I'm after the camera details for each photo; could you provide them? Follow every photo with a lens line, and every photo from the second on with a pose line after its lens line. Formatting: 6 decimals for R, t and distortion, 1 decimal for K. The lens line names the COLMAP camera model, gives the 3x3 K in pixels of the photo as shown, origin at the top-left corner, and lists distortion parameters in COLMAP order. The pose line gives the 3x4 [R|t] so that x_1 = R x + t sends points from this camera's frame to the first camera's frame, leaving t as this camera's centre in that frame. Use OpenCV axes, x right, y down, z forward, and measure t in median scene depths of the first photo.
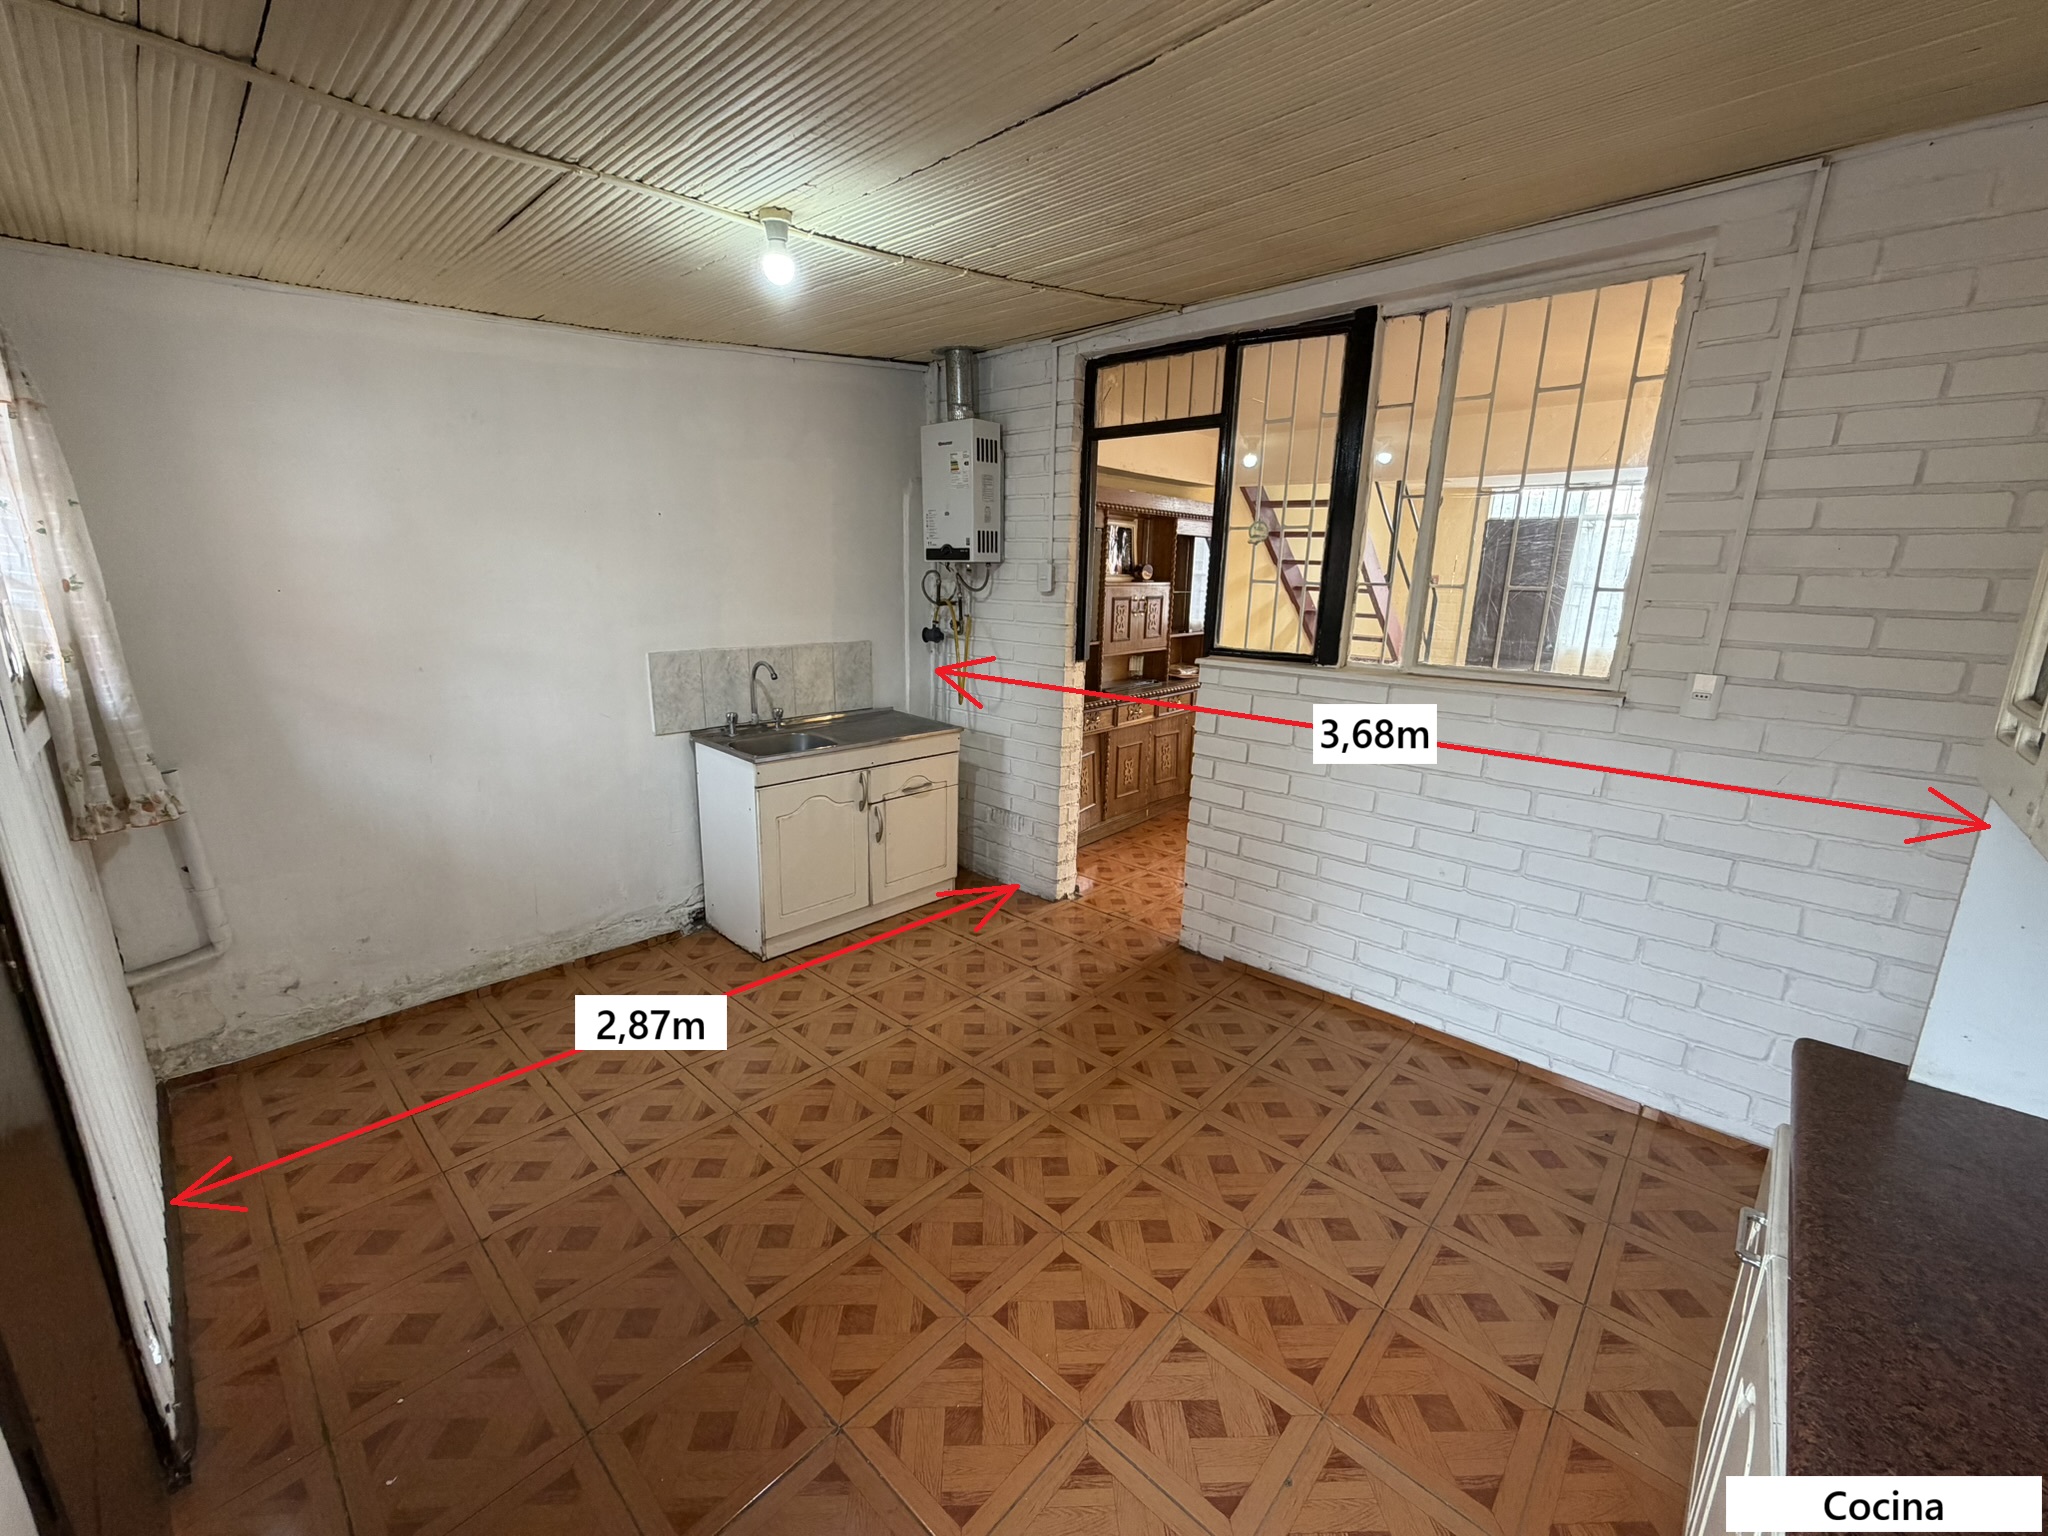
lens RADIAL K [[816.7, 0, 1023.8], [0, 816.7, 771.0], [0, 0, 1]] dist [0.002012, 0.000213]
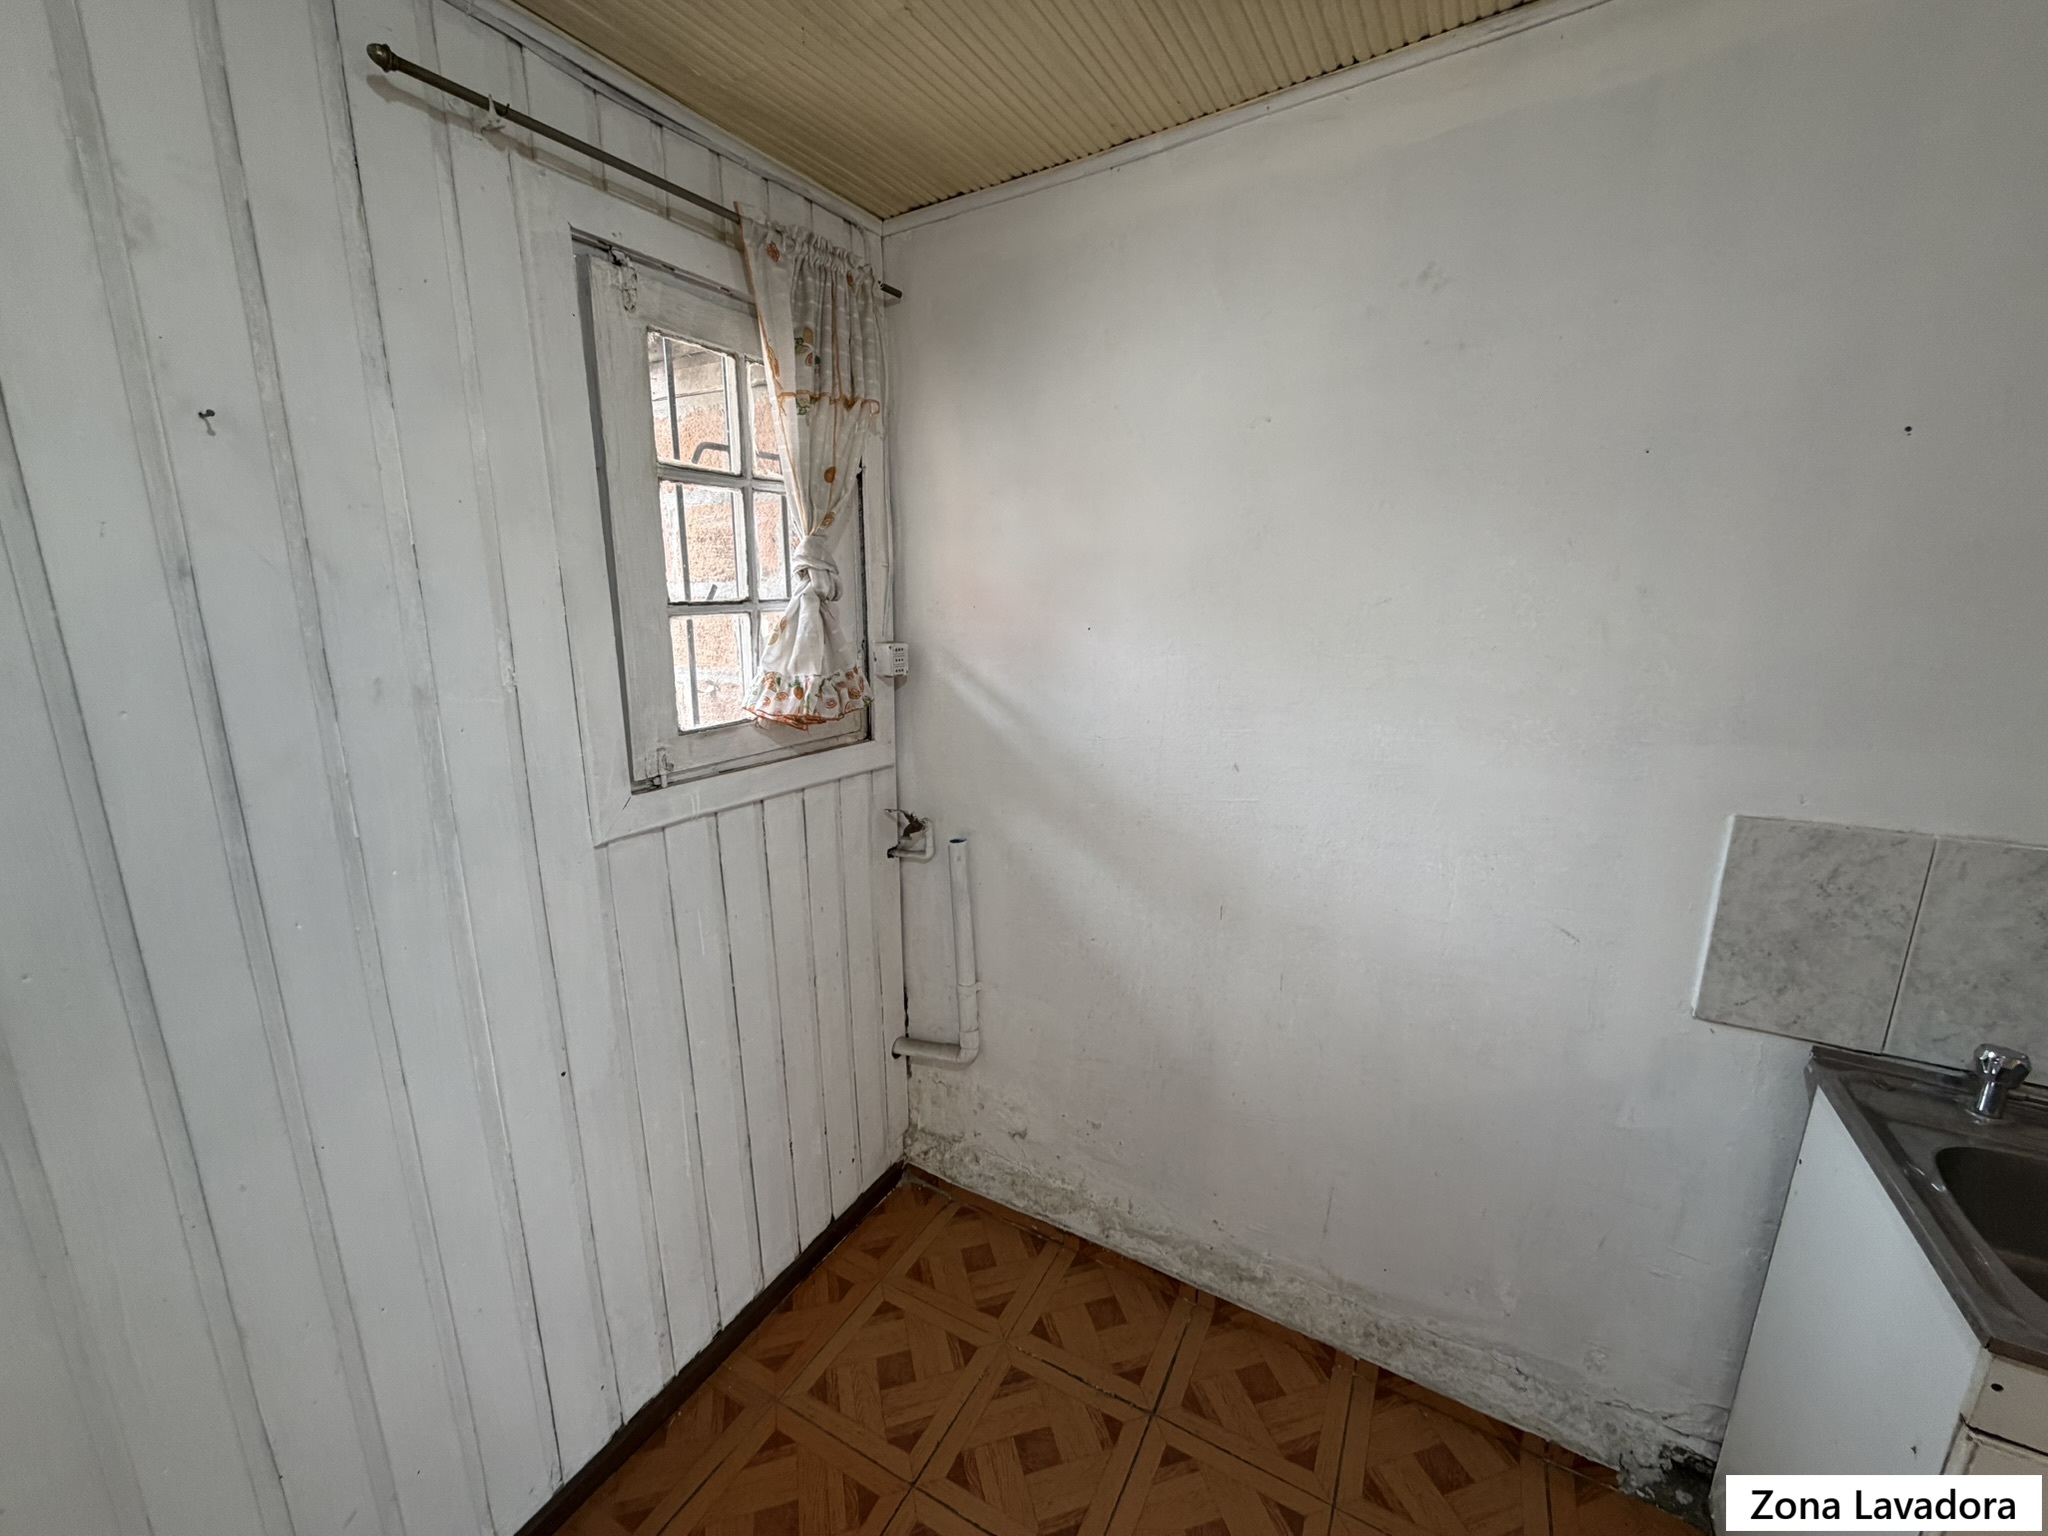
lens RADIAL K [[816.7, 0, 1020.8], [0, 816.7, 763.6], [0, 0, 1]] dist [0.002012, 0.000213]
pose [[0.235083, 0.195971, -0.952014, -0.131069], [-0.225456, 0.963744, 0.142713, -0.104988], [0.945466, 0.181088, 0.270743, 0.417062]]
